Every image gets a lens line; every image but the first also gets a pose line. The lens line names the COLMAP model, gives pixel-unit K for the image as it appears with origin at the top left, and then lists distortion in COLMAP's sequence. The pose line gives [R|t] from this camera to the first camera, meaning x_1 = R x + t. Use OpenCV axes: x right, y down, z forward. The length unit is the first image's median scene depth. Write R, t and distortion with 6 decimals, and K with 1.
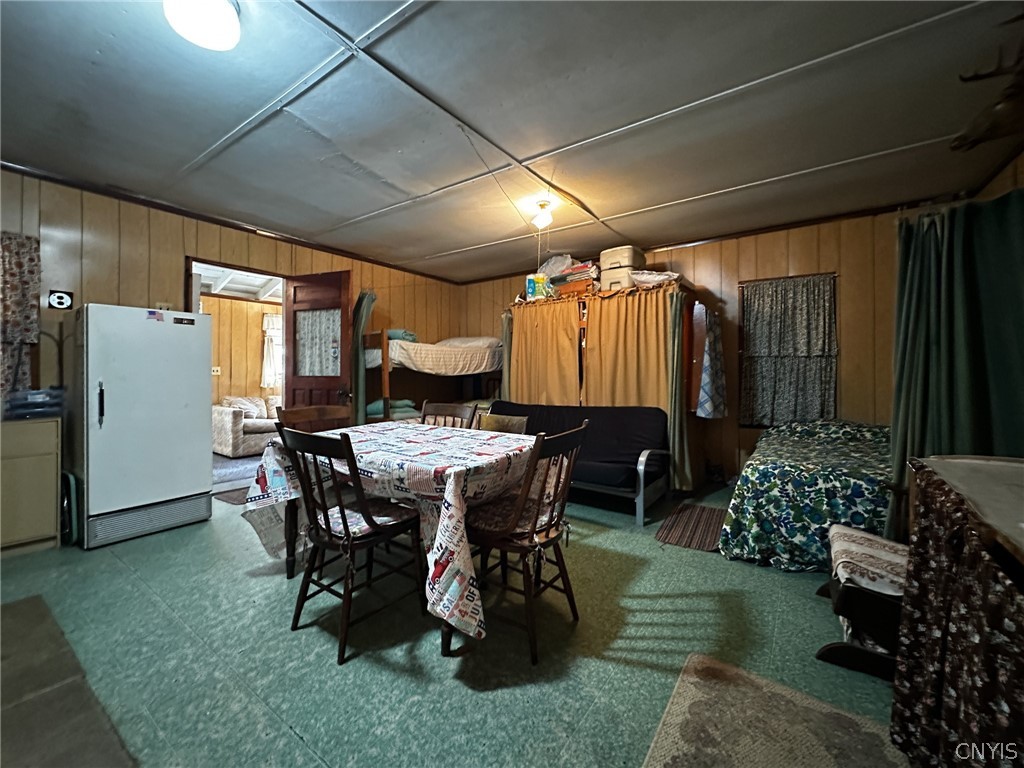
lens RADIAL K [[415.1, 0, 512.0], [0, 415.1, 384.0], [0, 0, 1]] dist [-0.001437, 0.000118]
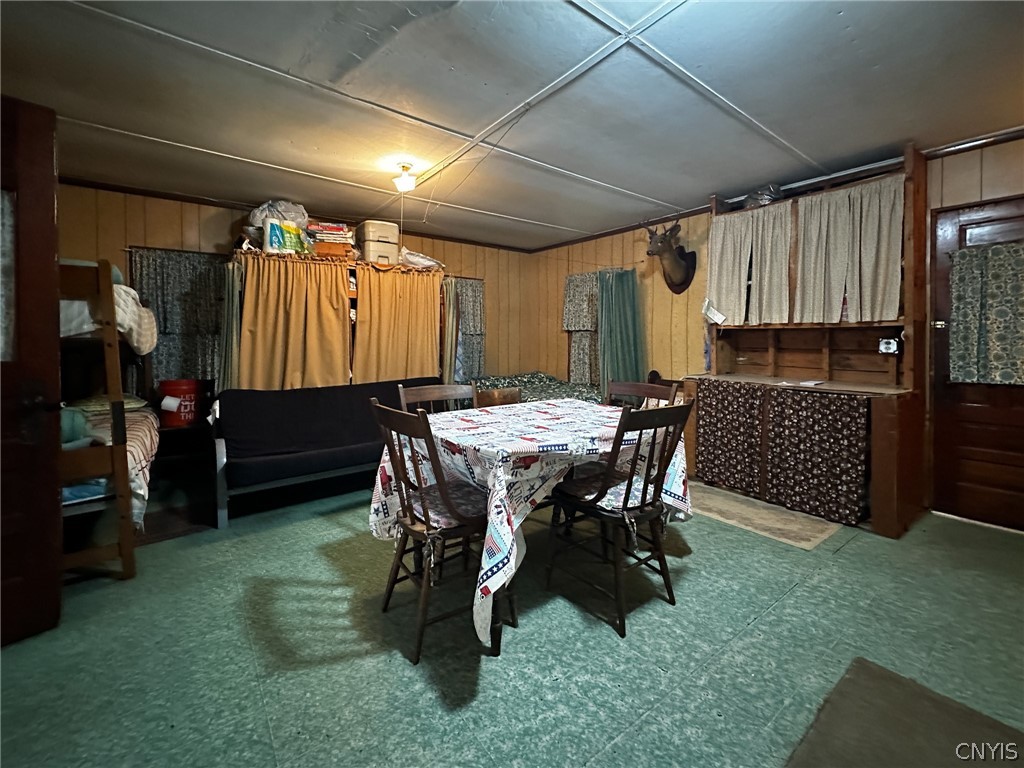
lens RADIAL K [[418.8, 0, 511.8], [0, 418.8, 355.4], [0, 0, 1]] dist [-0.000384, -0.000143]
pose [[0.306795, -0.028177, 0.951358, -1.428127], [0.031652, 0.999311, 0.019390, -0.037934], [-0.951249, 0.024164, 0.307476, 0.927209]]
